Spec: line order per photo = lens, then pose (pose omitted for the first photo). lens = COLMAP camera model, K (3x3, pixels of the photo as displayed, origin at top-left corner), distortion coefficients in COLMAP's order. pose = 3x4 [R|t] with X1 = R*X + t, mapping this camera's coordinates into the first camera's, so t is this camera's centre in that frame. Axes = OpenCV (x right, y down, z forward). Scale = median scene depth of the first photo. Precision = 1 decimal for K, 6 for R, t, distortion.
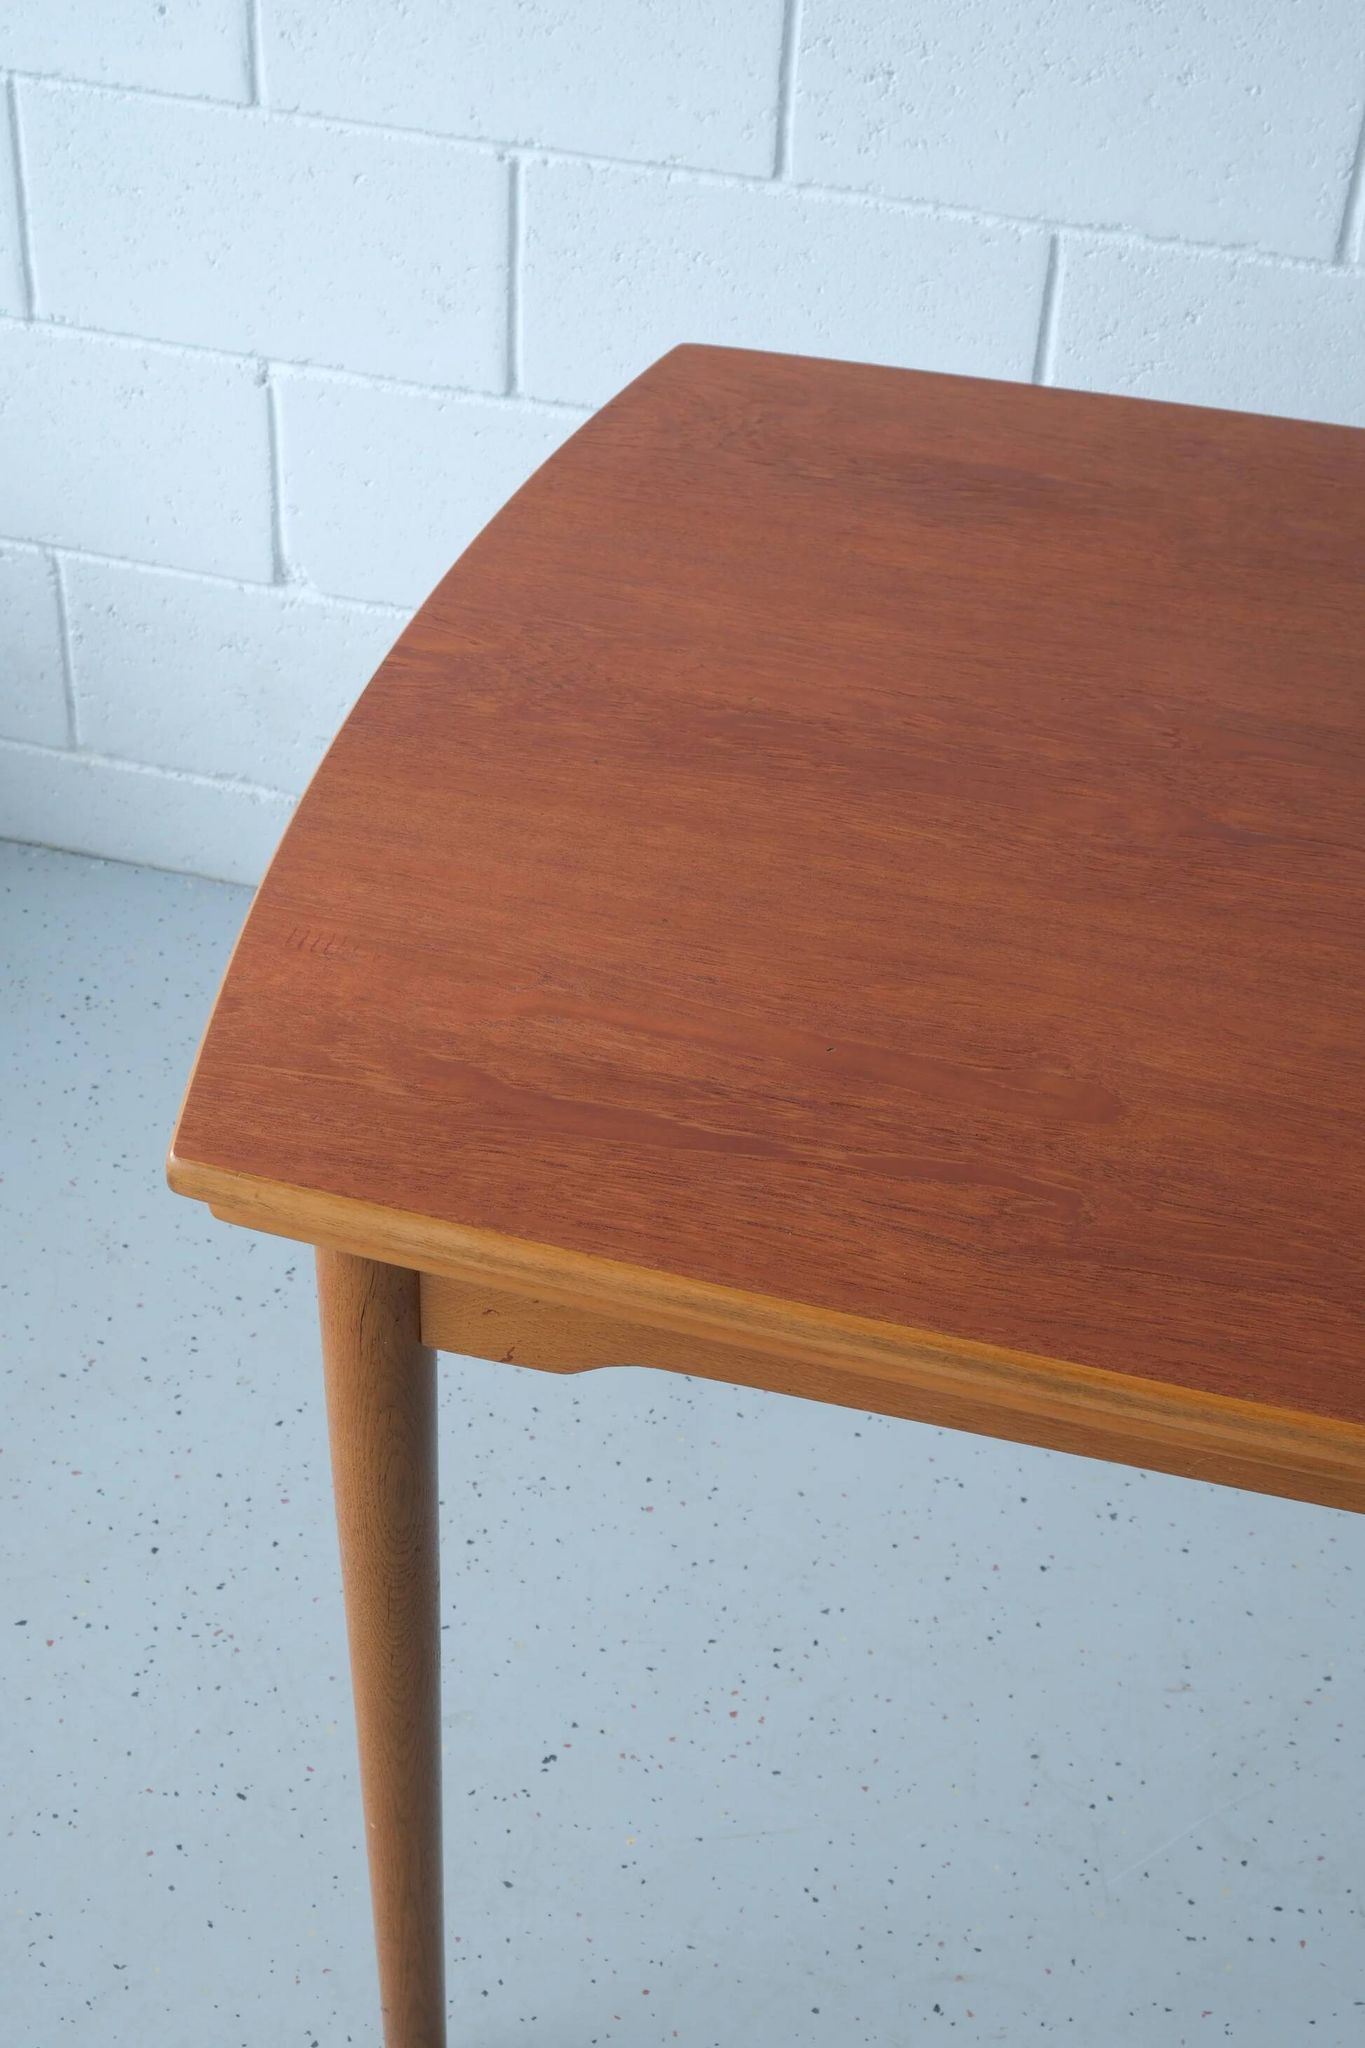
lens RADIAL K [[3035.4, 0, 663.6], [0, 3035.4, 1047.3], [0, 0, 1]] dist [0.020929, 0.000000]
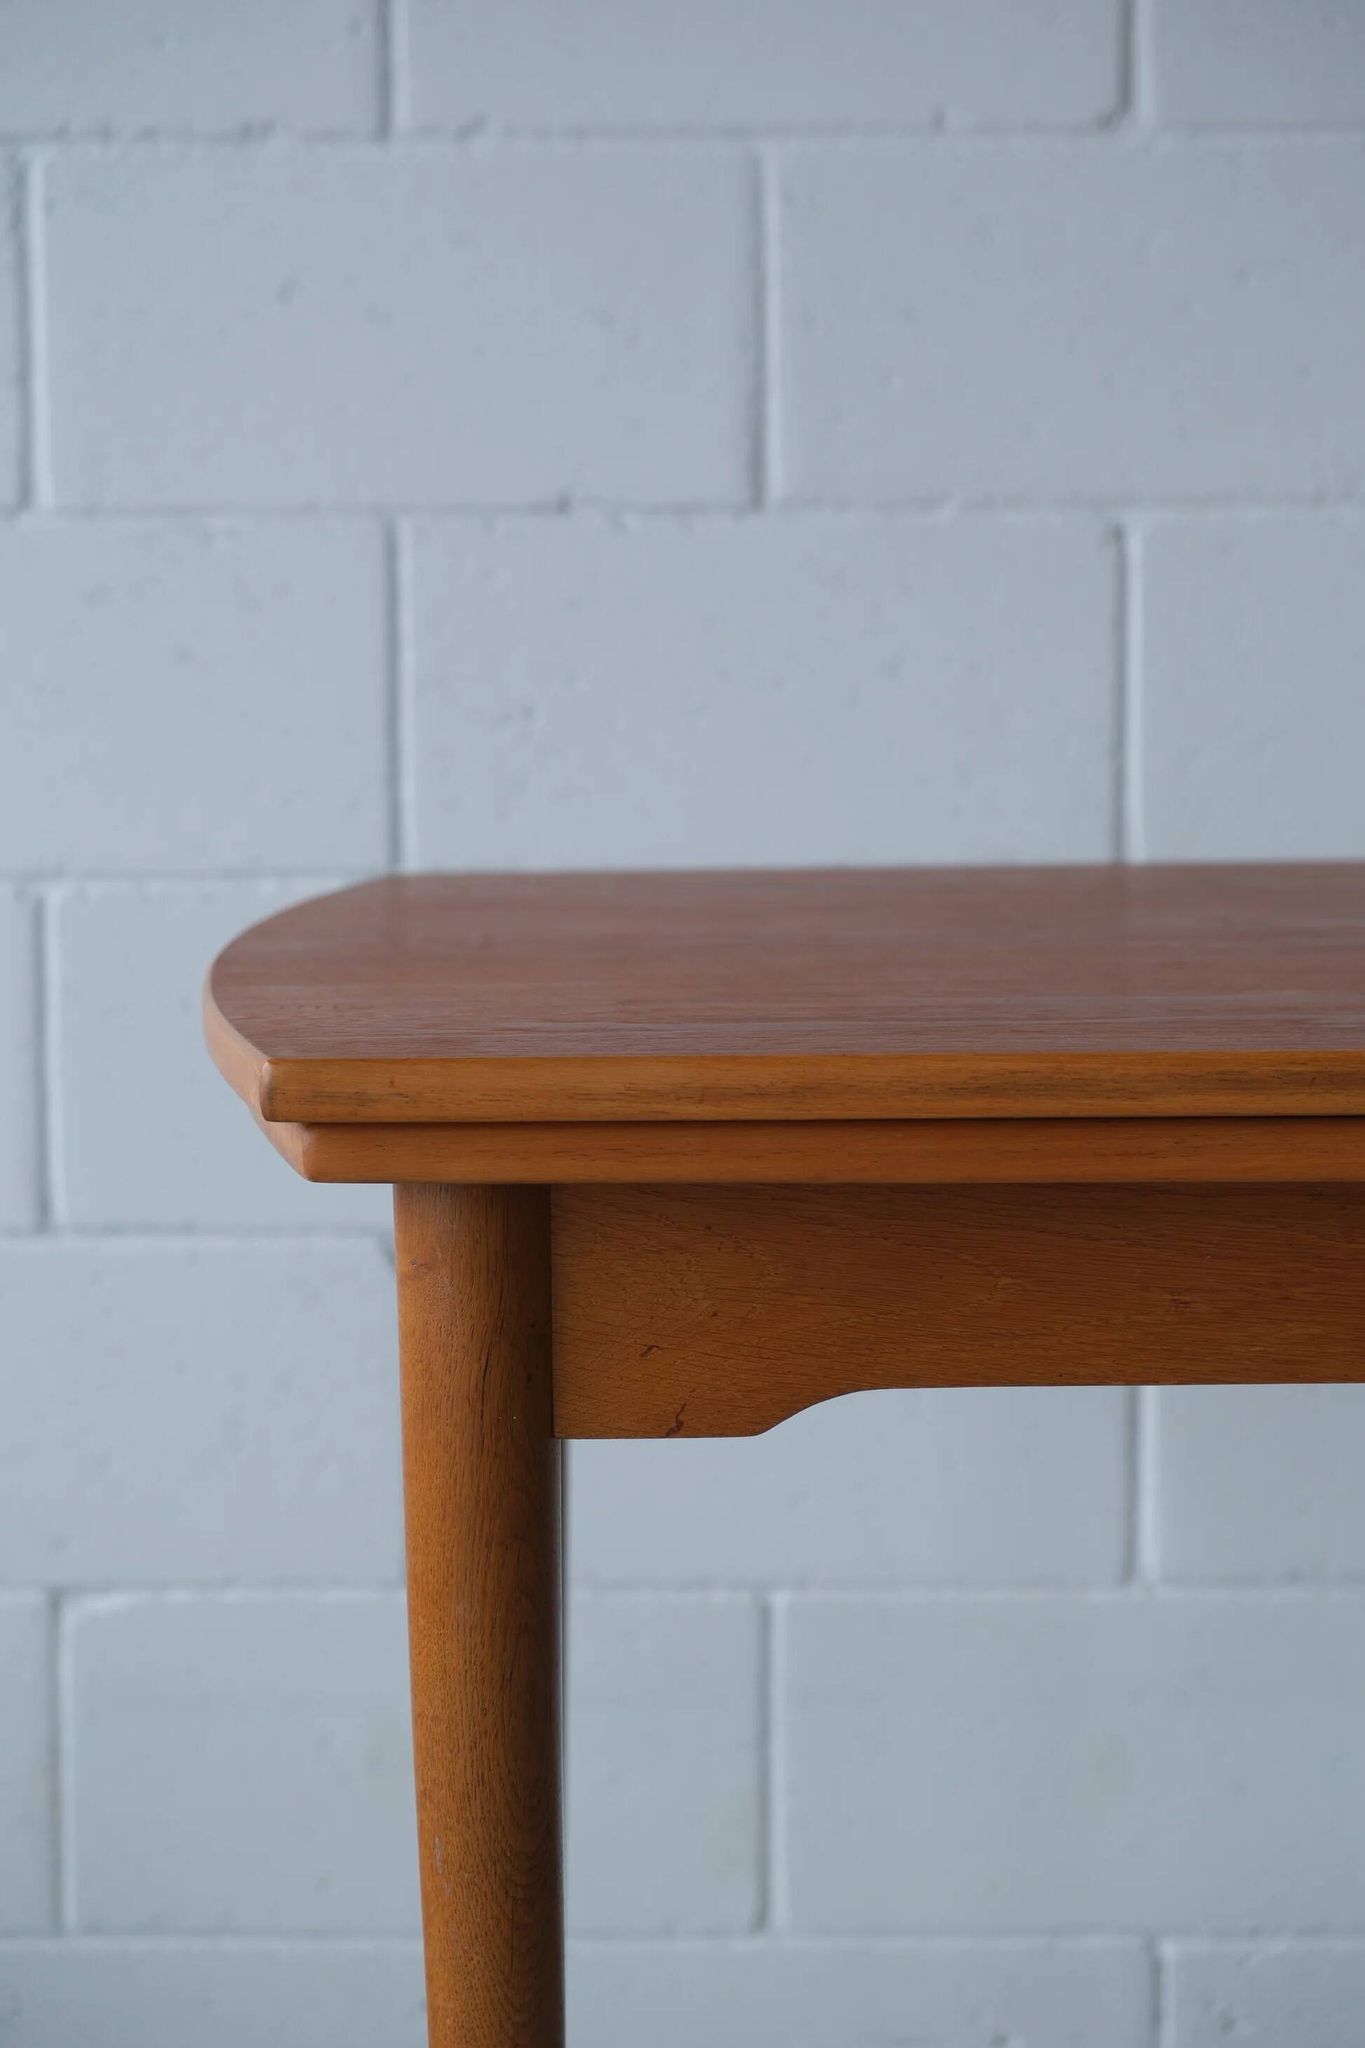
lens RADIAL K [[4938.3, 0, 669.8], [0, 4938.3, 1024.9], [0, 0, 1]] dist [0.081740, 0.000000]
pose [[0.963731, -0.073768, 0.256478, -0.255683], [0.196365, 0.846827, -0.494292, 0.443160], [-0.180729, 0.526728, 0.830599, -0.041124]]
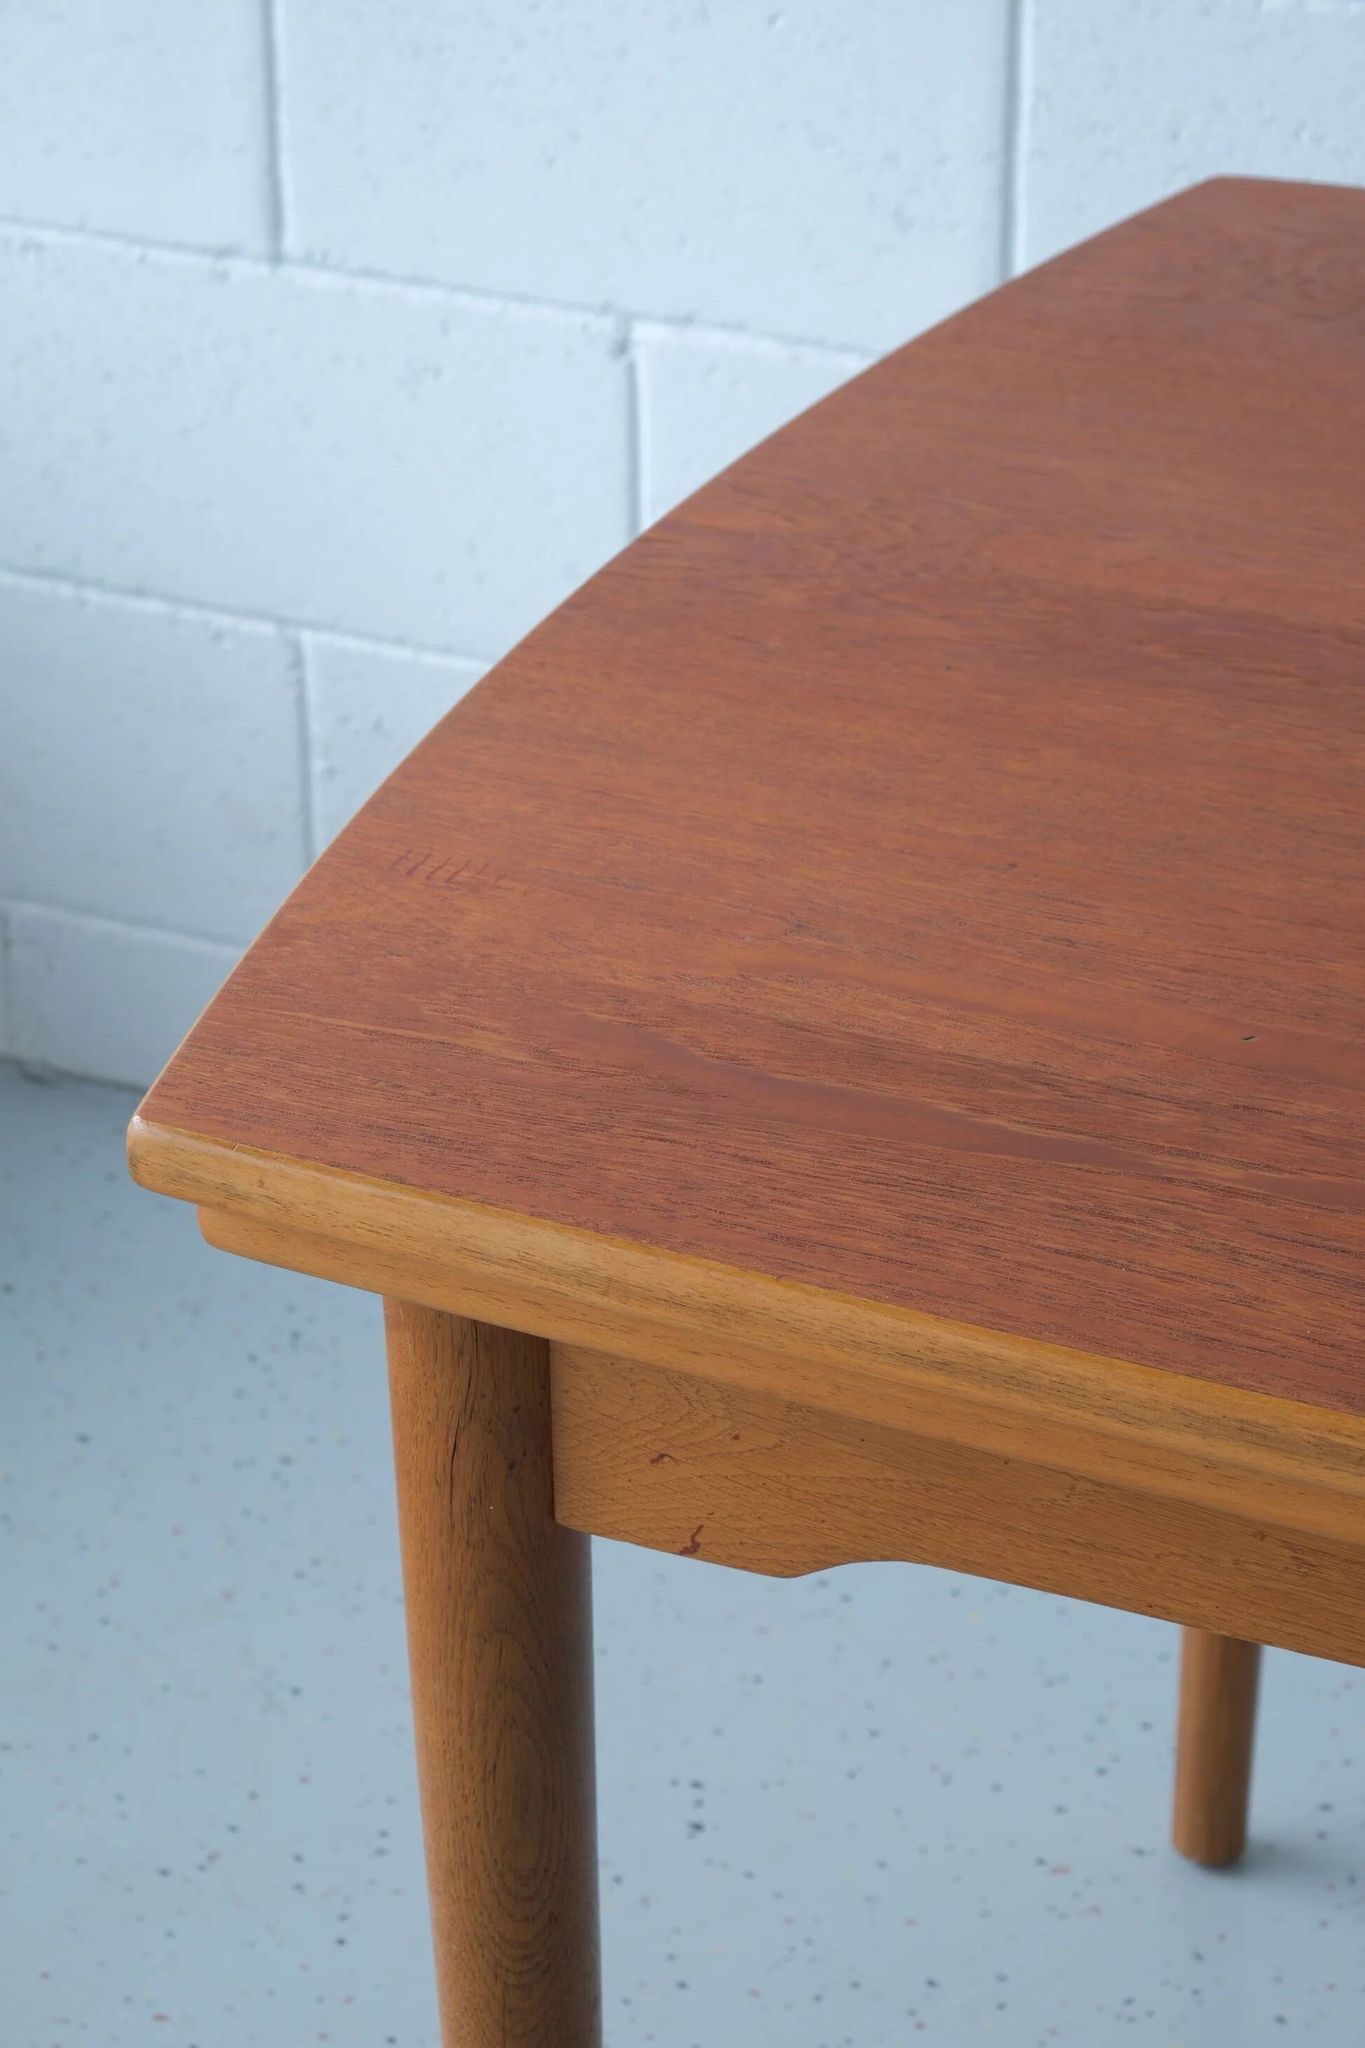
lens RADIAL K [[4938.3, 0, 656.0], [0, 4938.3, 1076.7], [0, 0, 1]] dist [0.081740, 0.000000]
pose [[0.984039, 0.037983, -0.173853, 0.076684], [-0.066233, 0.984941, -0.159702, 0.119854], [0.165169, 0.168668, 0.971736, 0.029048]]
